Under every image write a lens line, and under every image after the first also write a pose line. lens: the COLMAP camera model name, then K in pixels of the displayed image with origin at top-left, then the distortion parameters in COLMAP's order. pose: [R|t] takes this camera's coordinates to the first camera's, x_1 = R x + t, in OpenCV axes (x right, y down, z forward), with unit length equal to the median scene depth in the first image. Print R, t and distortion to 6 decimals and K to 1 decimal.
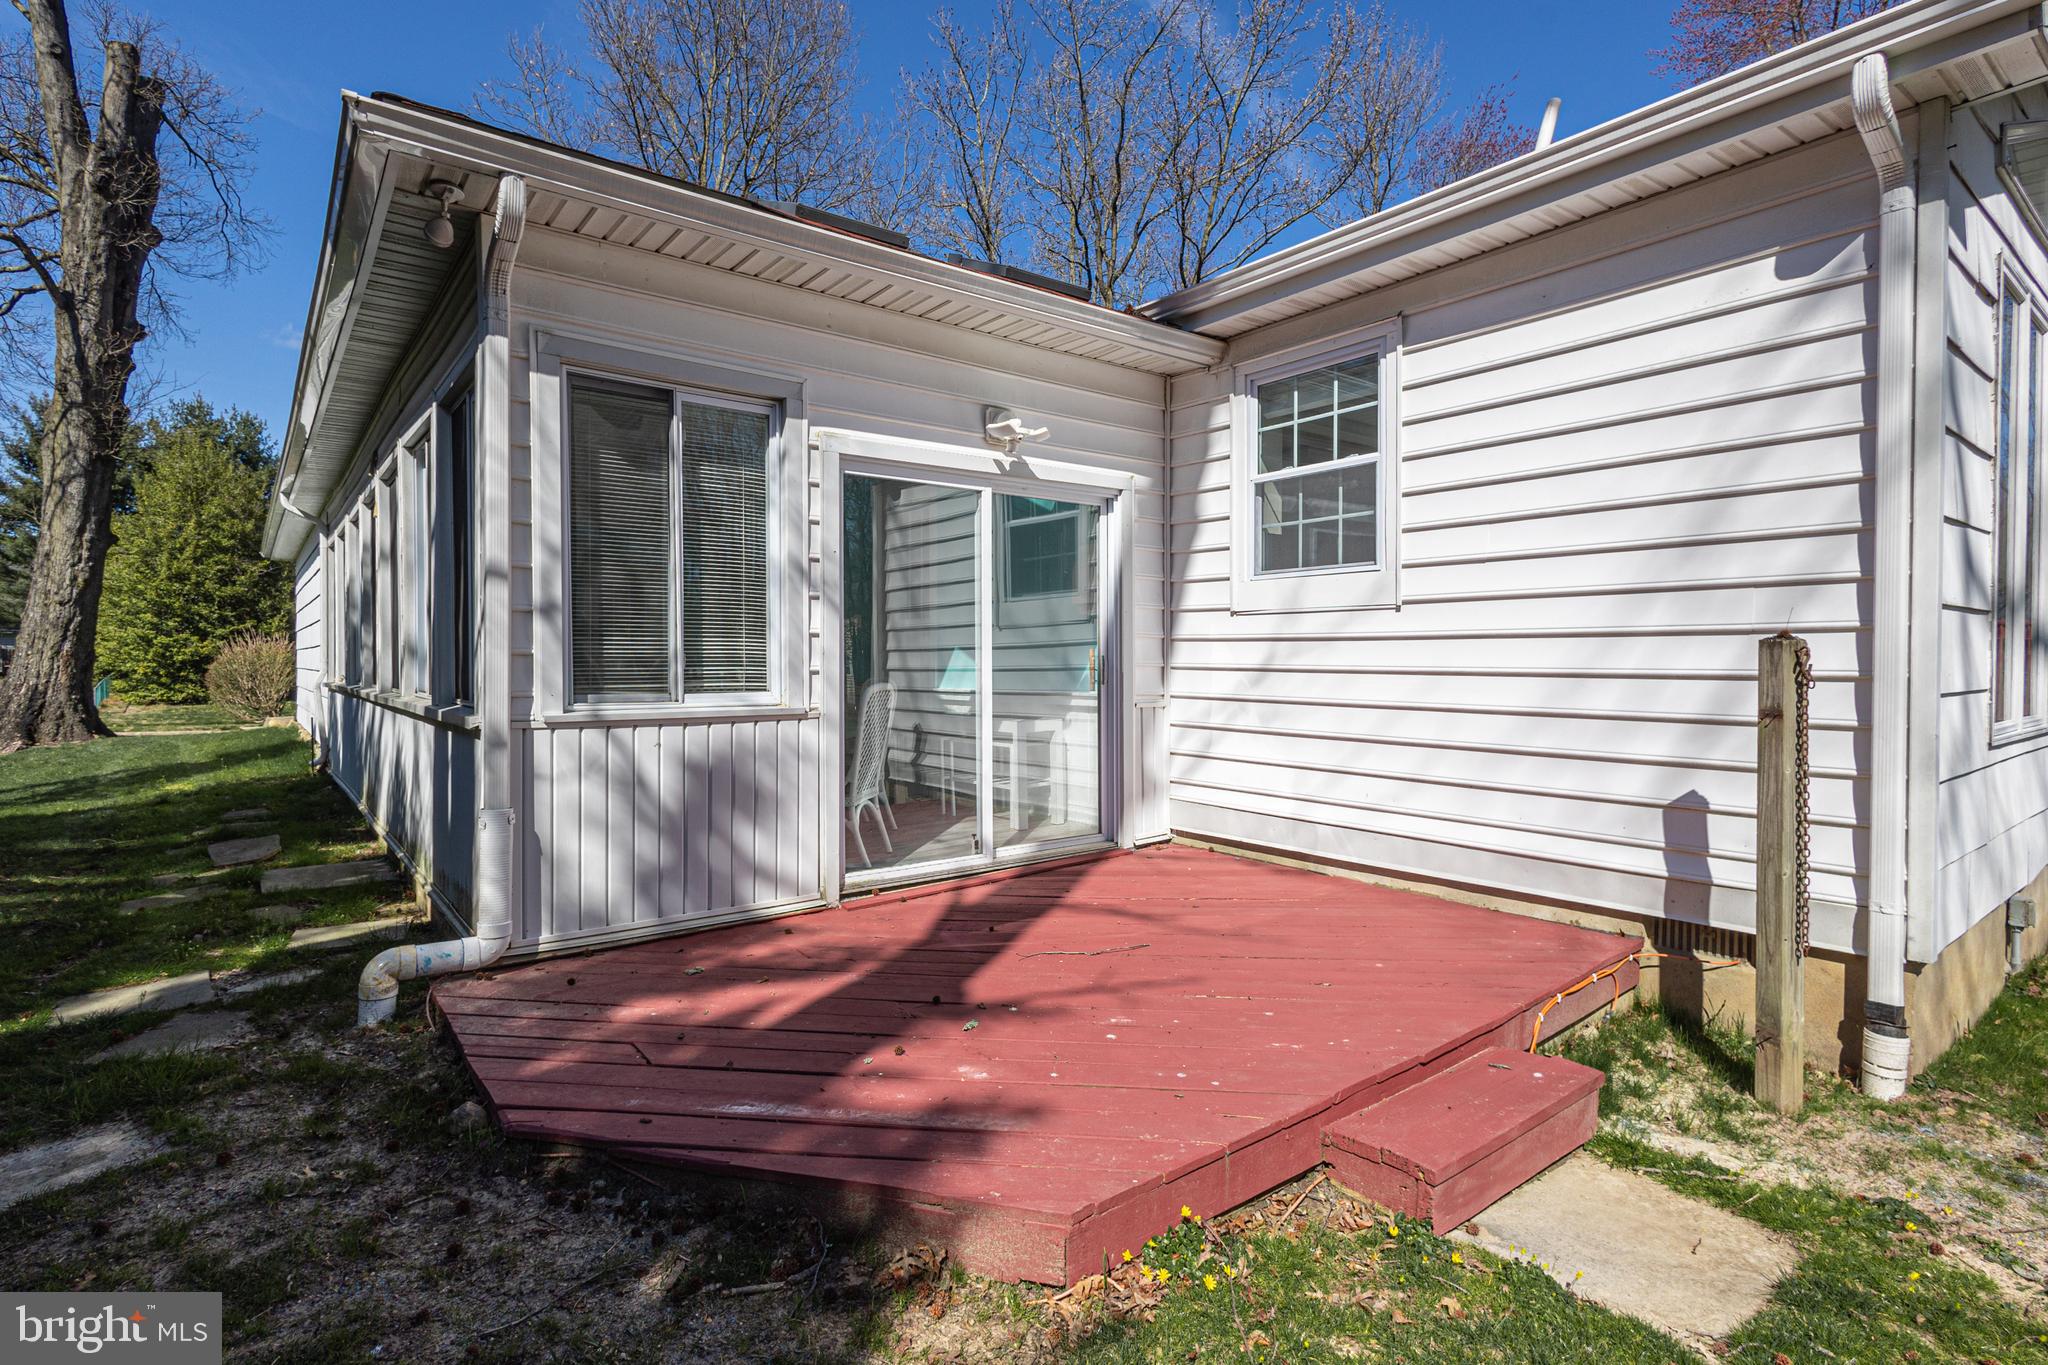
lens RADIAL K [[972.5, 0, 1024.0], [0, 972.5, 682.5], [0, 0, 1]] dist [0.003567, -0.000146]
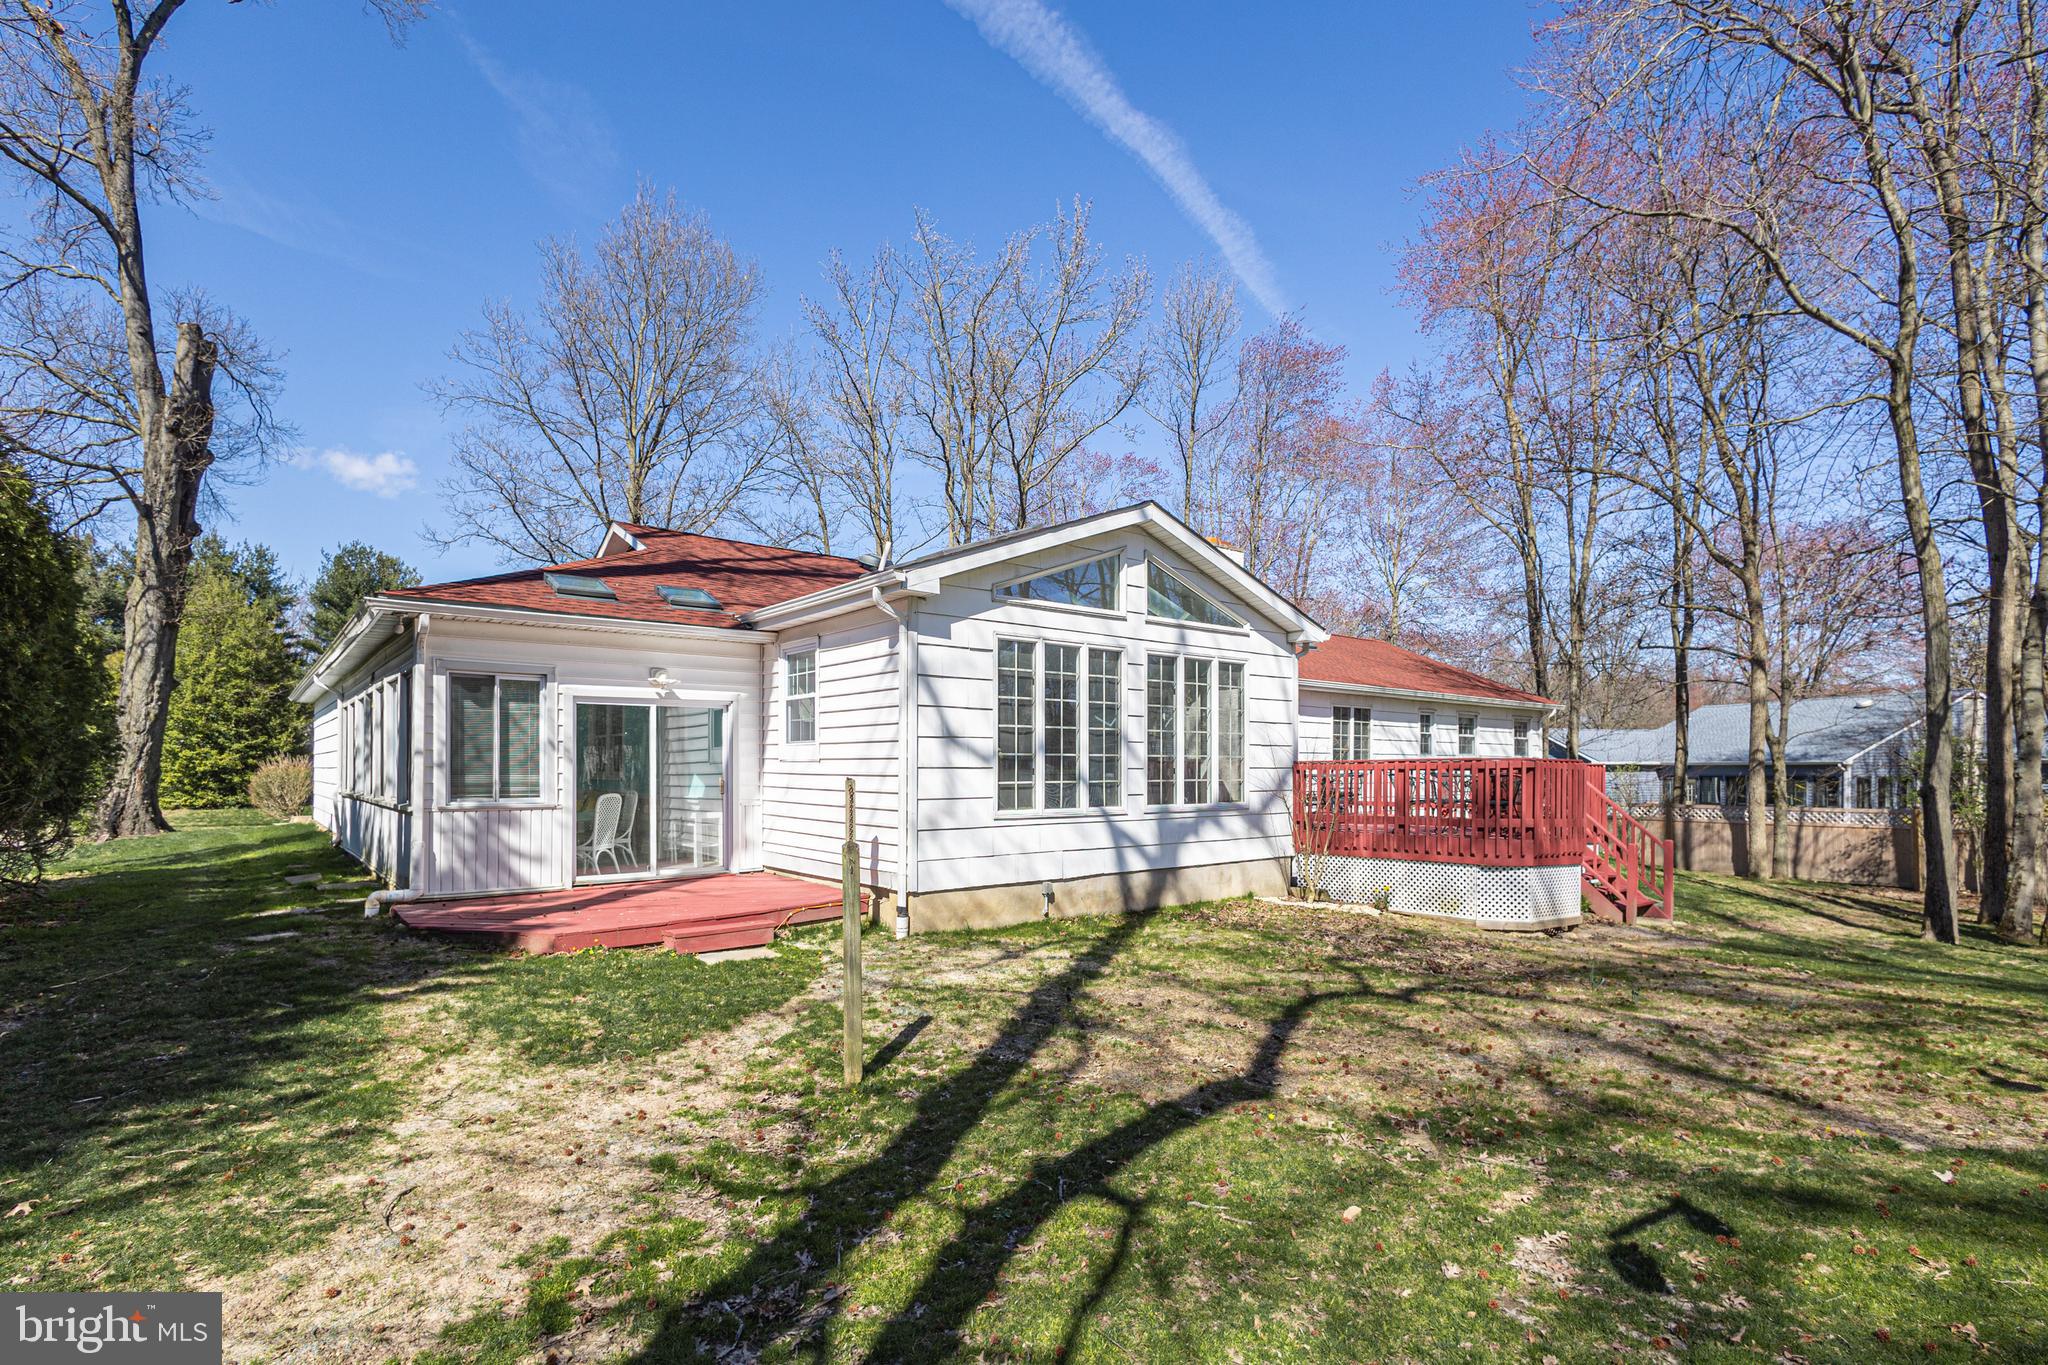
lens RADIAL K [[974.9, 0, 1019.8], [0, 974.9, 768.8], [0, 0, 1]] dist [0.010121, -0.000251]
pose [[0.999999, 0.000215, -0.001137, 0.241910], [-0.000238, 0.999788, -0.020574, -0.003135], [0.001133, 0.020574, 0.999788, -0.366113]]
